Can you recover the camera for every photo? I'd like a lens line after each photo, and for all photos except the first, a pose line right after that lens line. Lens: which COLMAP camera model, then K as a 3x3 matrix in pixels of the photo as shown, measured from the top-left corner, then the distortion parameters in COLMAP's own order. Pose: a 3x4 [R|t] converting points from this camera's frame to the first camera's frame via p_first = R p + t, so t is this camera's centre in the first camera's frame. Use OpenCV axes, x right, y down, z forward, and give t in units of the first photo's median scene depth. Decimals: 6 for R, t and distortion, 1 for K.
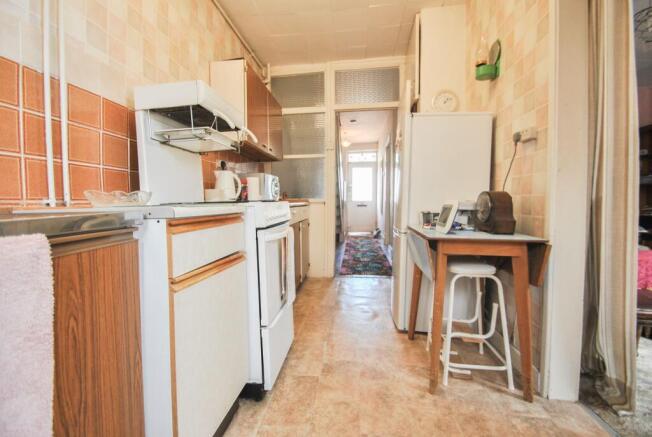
lens RADIAL K [[284.8, 0, 319.0], [0, 284.8, 204.2], [0, 0, 1]] dist [0.009443, -0.013560]
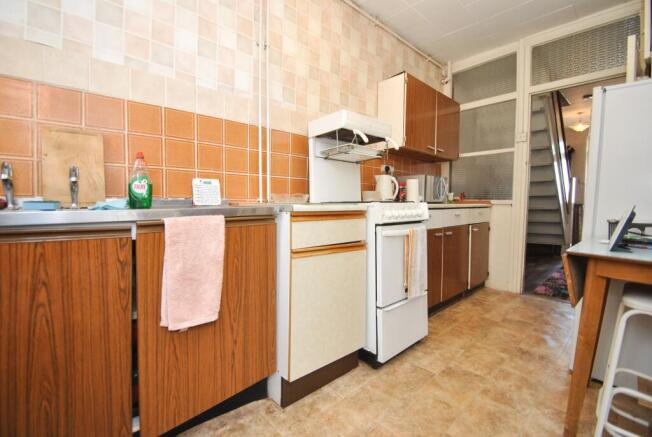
lens RADIAL K [[284.8, 0, 321.2], [0, 284.8, 201.5], [0, 0, 1]] dist [0.009443, -0.013560]
pose [[0.754470, 0.020644, -0.656009, 0.347247], [-0.024760, 0.999689, 0.002983, -0.009181], [0.655867, 0.013992, 0.754747, -0.052767]]
